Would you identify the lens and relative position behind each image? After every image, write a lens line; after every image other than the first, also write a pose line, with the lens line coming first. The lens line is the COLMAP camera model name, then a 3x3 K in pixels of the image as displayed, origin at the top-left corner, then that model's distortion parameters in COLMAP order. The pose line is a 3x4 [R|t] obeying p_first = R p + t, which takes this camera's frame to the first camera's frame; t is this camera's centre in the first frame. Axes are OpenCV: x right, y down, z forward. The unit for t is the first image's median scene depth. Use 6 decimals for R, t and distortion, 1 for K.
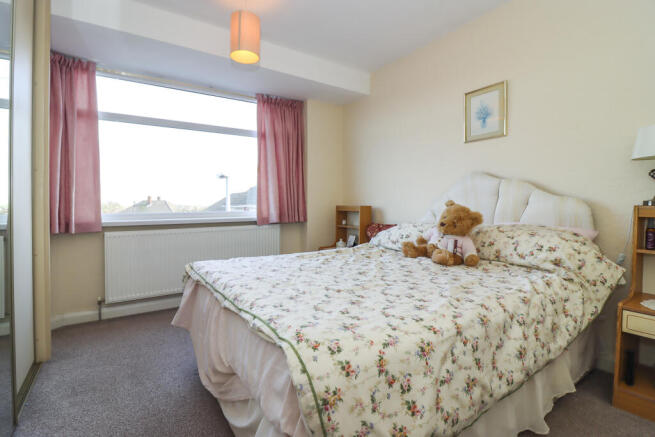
lens RADIAL K [[311.1, 0, 328.1], [0, 311.1, 205.8], [0, 0, 1]] dist [-0.002933, -0.000845]
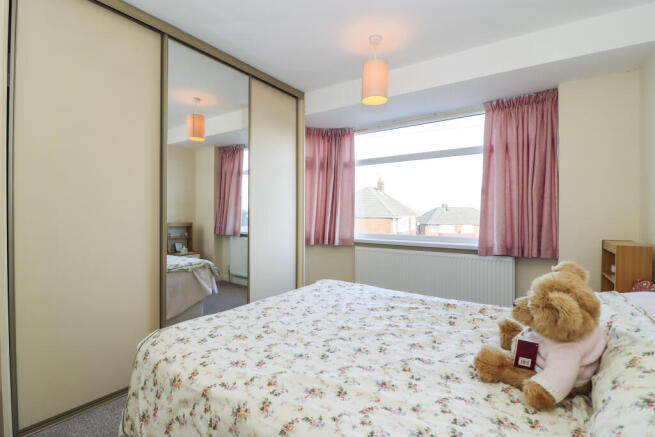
lens RADIAL K [[310.4, 0, 328.2], [0, 310.4, 196.1], [0, 0, 1]] dist [0.000268, -0.000039]
pose [[0.368914, -0.051287, -0.928047, 0.479982], [-0.014903, 0.998022, -0.061078, -0.047210], [0.929344, 0.036363, 0.367420, 0.332346]]
